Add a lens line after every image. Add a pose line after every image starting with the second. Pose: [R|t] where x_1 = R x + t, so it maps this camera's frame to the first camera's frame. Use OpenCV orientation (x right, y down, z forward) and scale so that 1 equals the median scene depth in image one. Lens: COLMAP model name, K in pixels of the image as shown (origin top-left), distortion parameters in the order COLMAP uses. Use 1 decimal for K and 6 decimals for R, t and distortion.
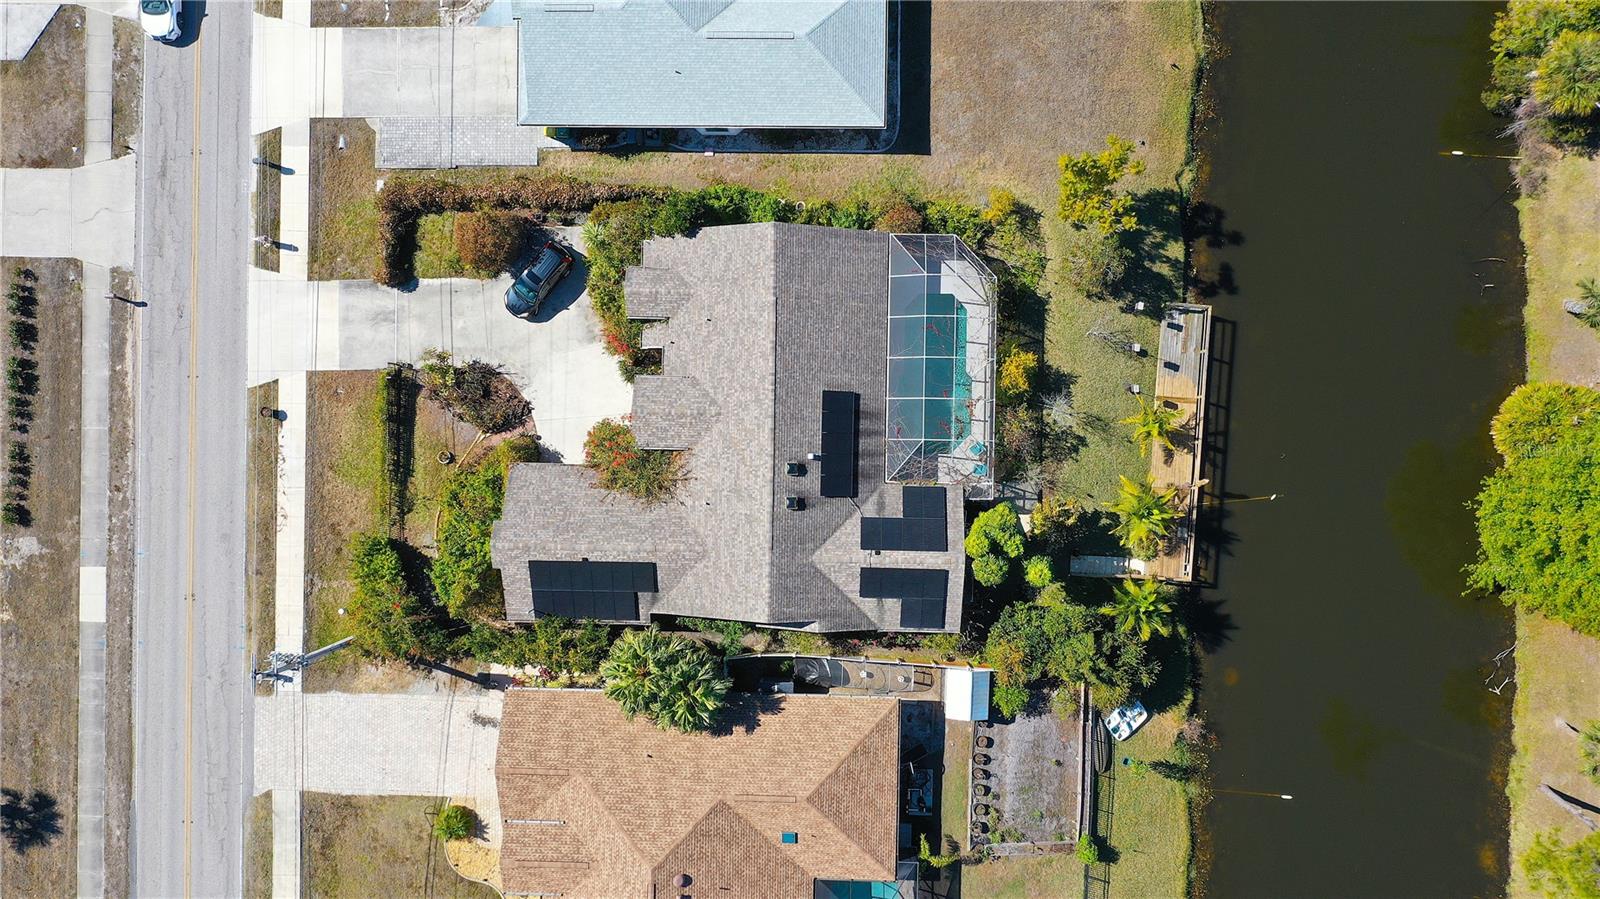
lens RADIAL K [[1253.2, 0, 793.2], [0, 1253.2, 457.2], [0, 0, 1]] dist [-0.008347, 0.002689]
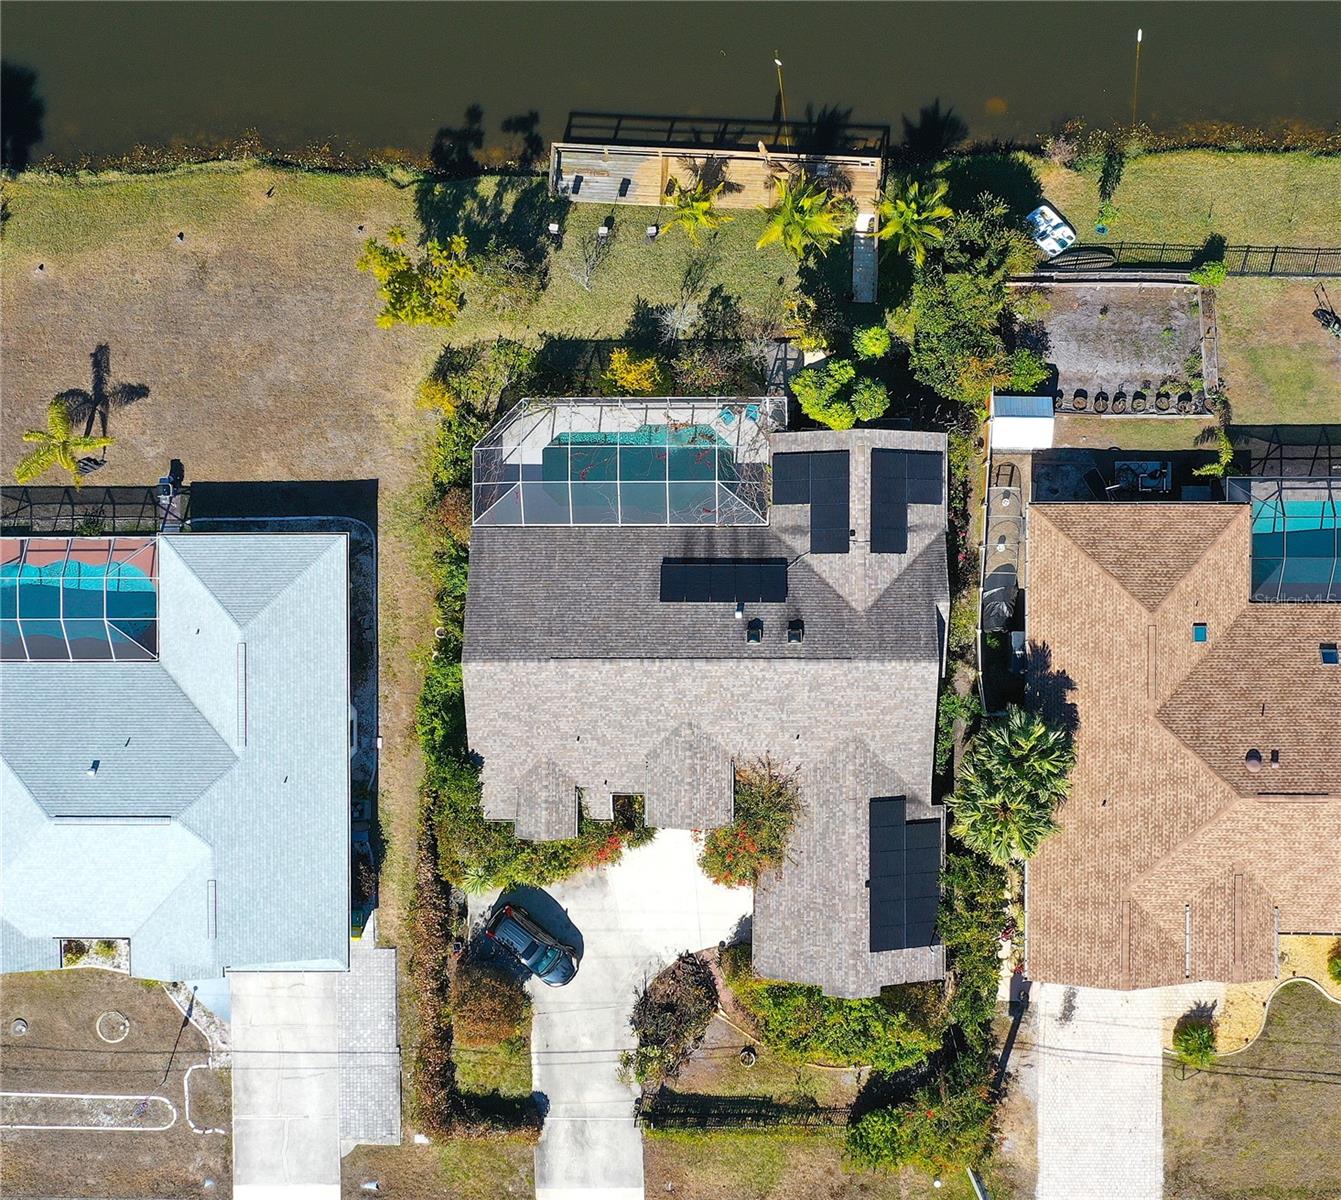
lens RADIAL K [[1667.8, 0, 680.7], [0, 1667.8, 610.4], [0, 0, 1]] dist [-0.004473, -0.007434]
pose [[-0.015846, -0.999568, 0.024772, -0.009686], [0.999177, -0.016755, -0.036951, 0.001668], [0.037350, 0.024166, 0.999010, -0.111988]]
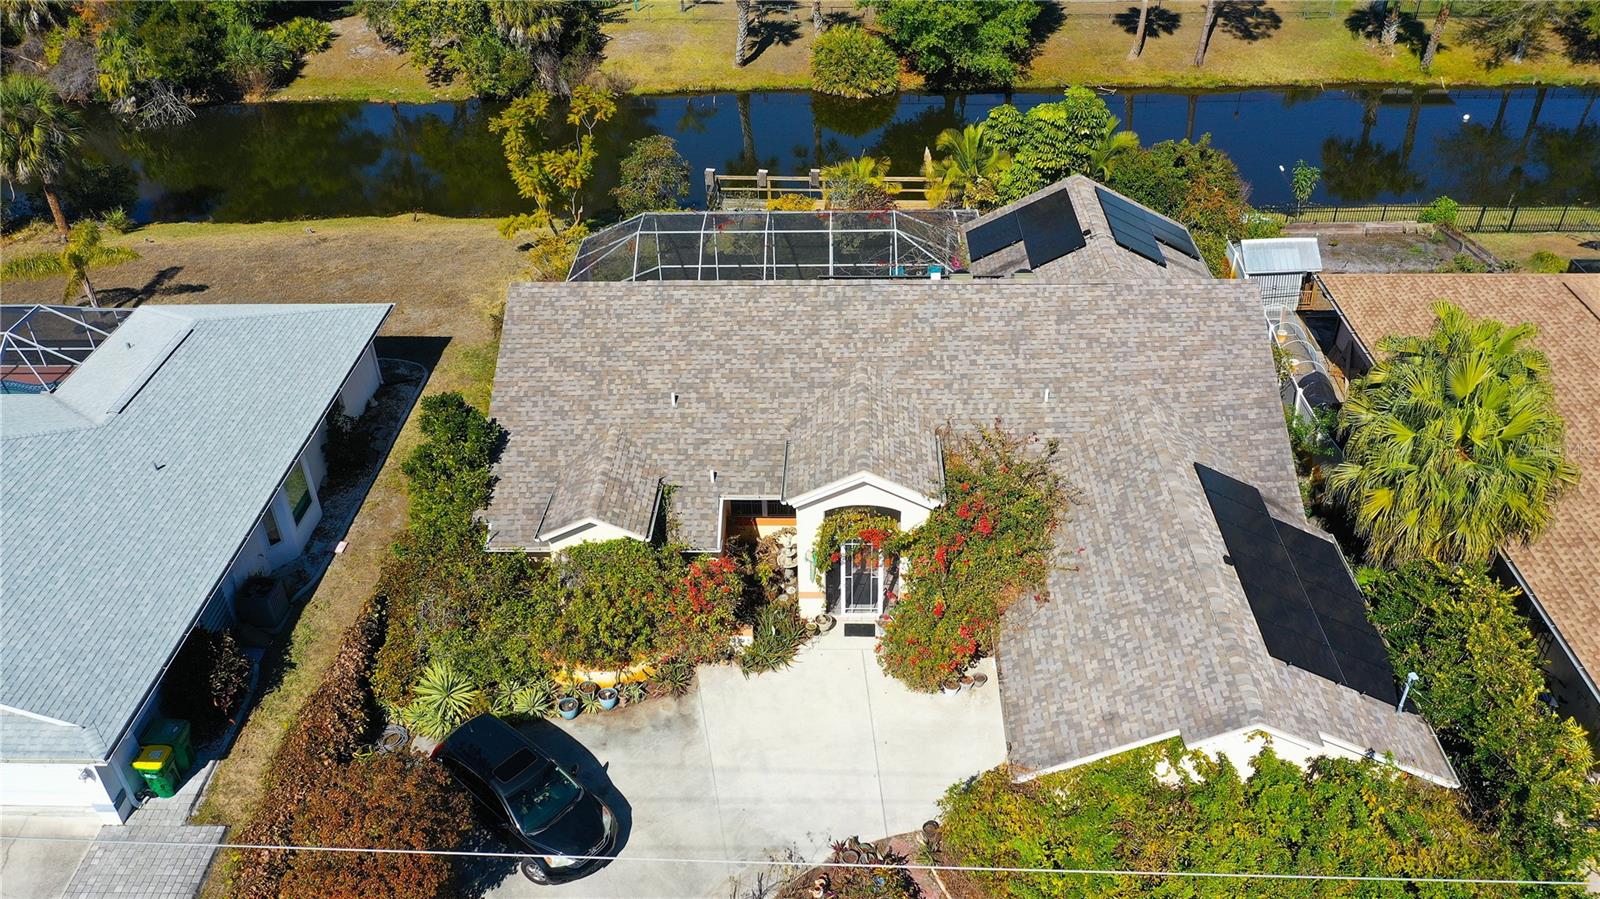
lens RADIAL K [[1253.2, 0, 793.2], [0, 1253.2, 457.2], [0, 0, 1]] dist [-0.008347, 0.002689]
pose [[0.020583, -0.542714, 0.839666, -0.480481], [0.999311, -0.014770, -0.034043, -0.044550], [0.030878, 0.839788, 0.542036, 0.725052]]
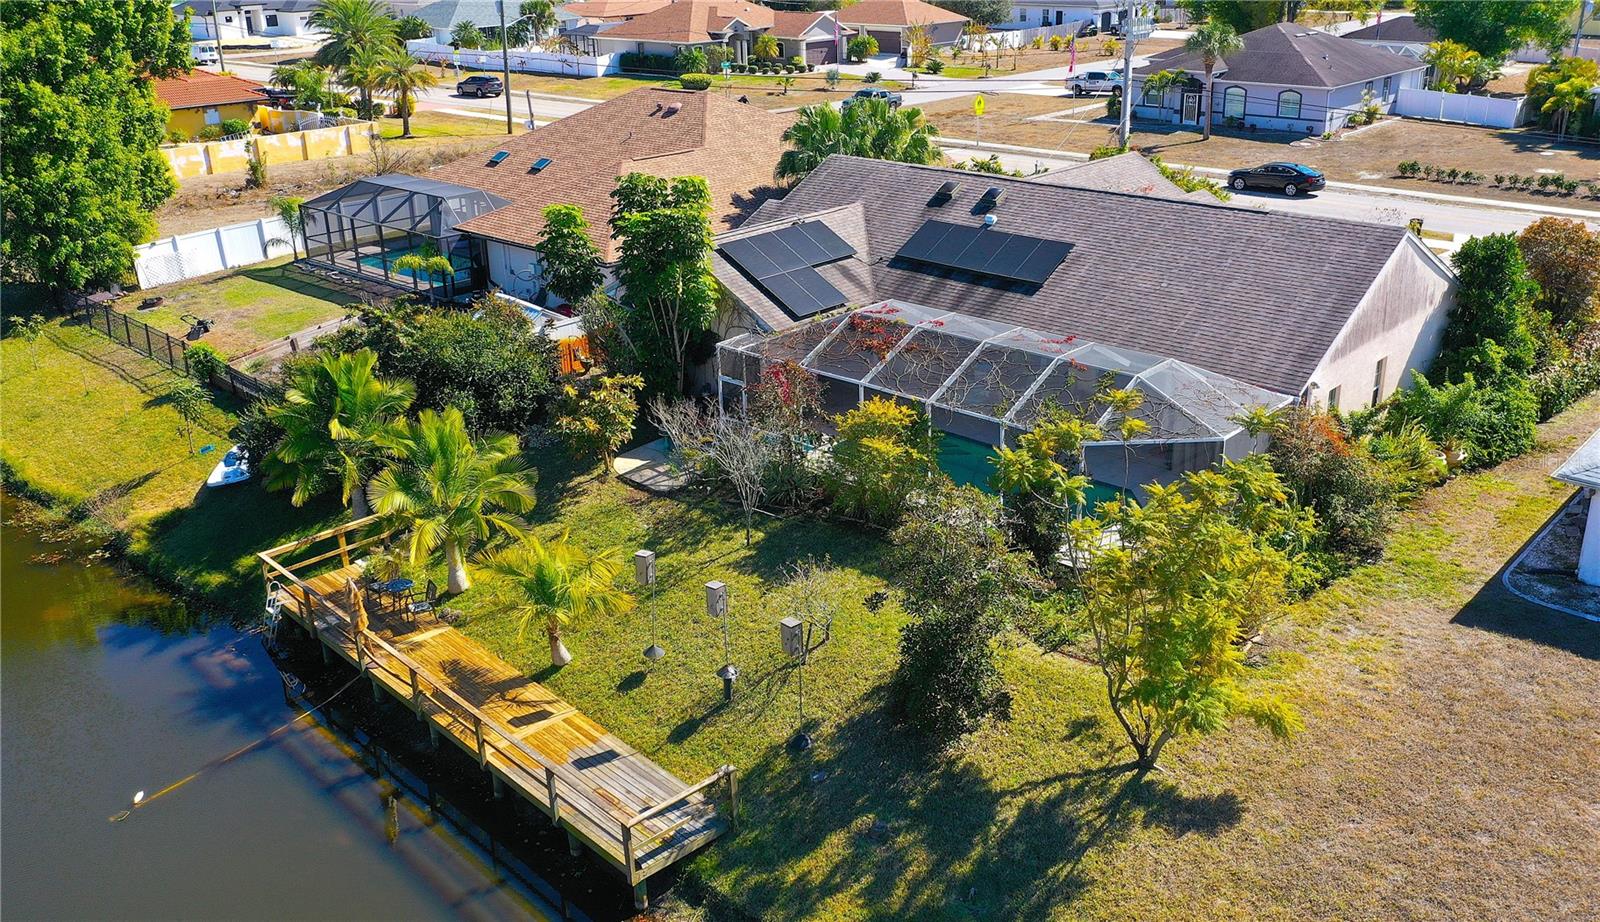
lens RADIAL K [[1370.3, 0, 834.1], [0, 1370.3, 440.8], [0, 0, 1]] dist [-0.006629, -0.002352]
pose [[-0.663013, 0.309080, -0.681824, 0.514481], [-0.747863, -0.232858, 0.621673, -0.356081], [0.033379, 0.922088, 0.385537, 0.804165]]
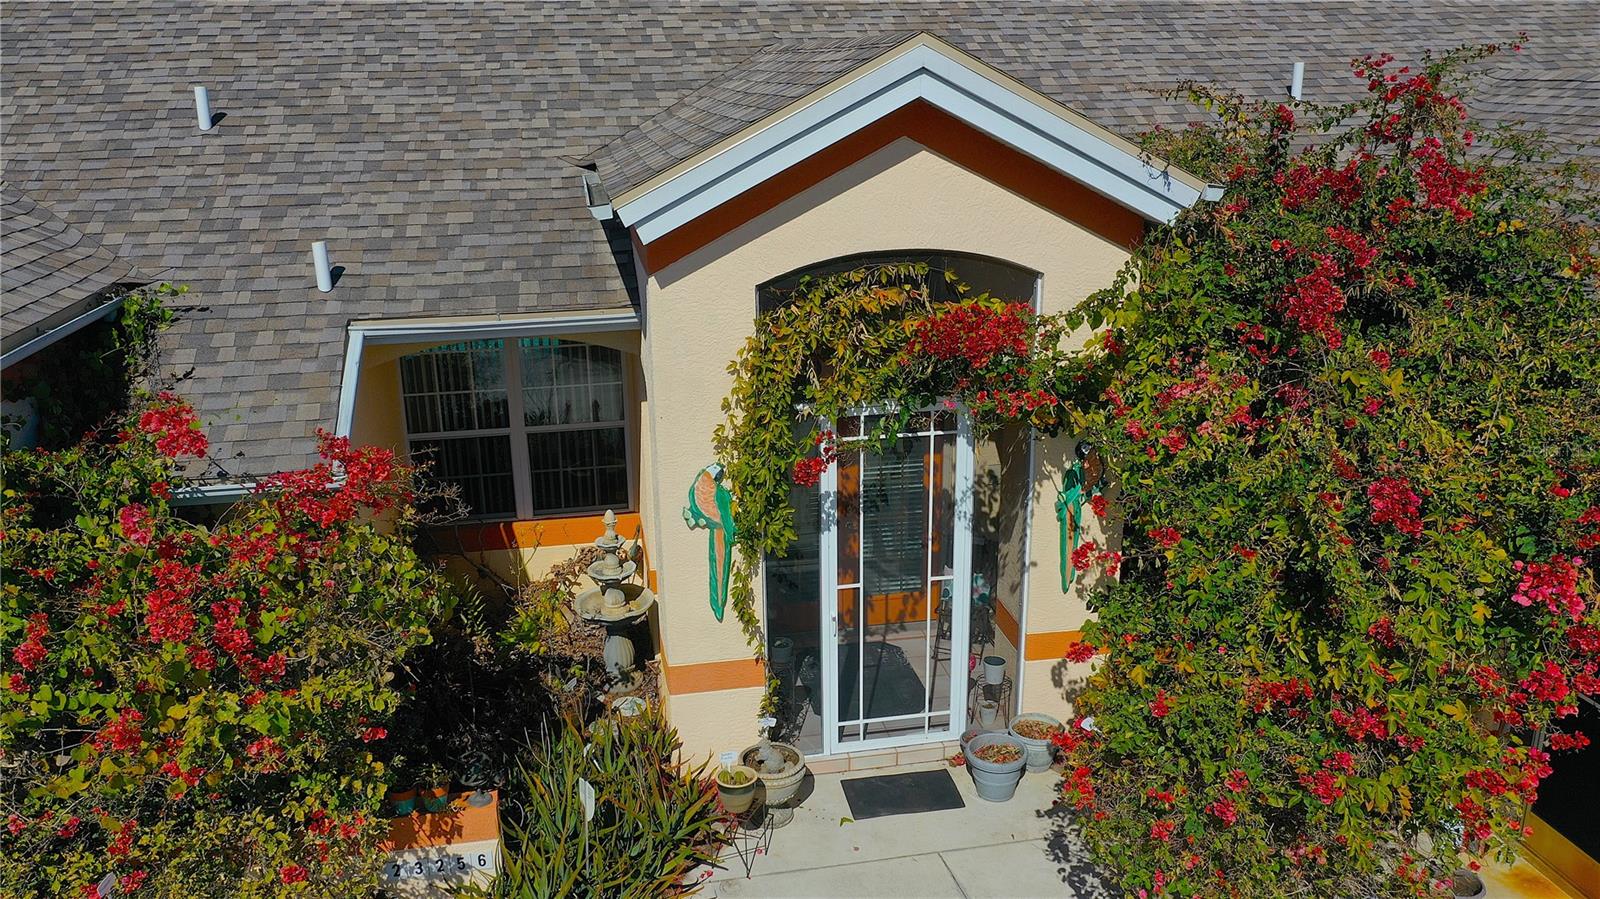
lens RADIAL K [[1253.2, 0, 793.2], [0, 1253.2, 457.2], [0, 0, 1]] dist [-0.008347, 0.002689]
pose [[-0.192011, -0.261723, 0.945850, -0.231046], [0.980938, -0.080506, 0.176858, -0.067373], [0.029859, 0.961780, 0.272192, 0.966317]]
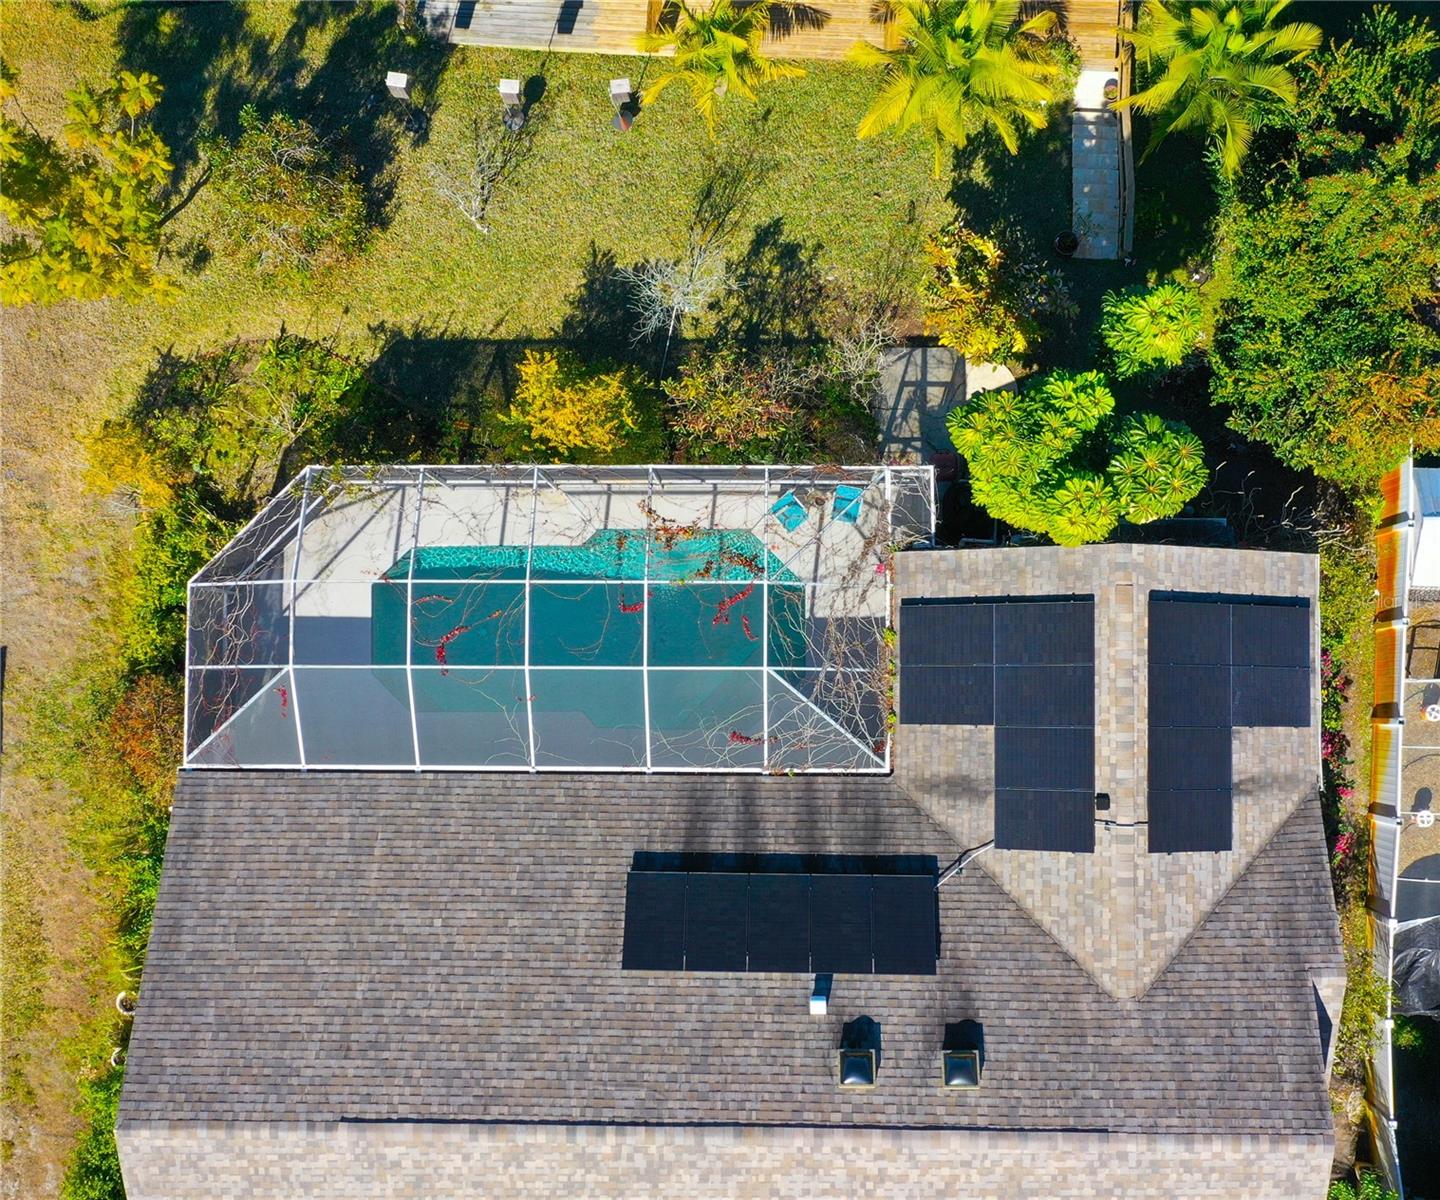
lens RADIAL K [[1763.8, 0, 729.0], [0, 1763.8, 619.3], [0, 0, 1]] dist [-0.006909, -0.000930]
pose [[-0.009592, -0.996596, 0.081886, 0.074947], [0.999114, -0.012907, -0.040046, -0.004203], [0.040966, 0.081429, 0.995837, 0.497539]]
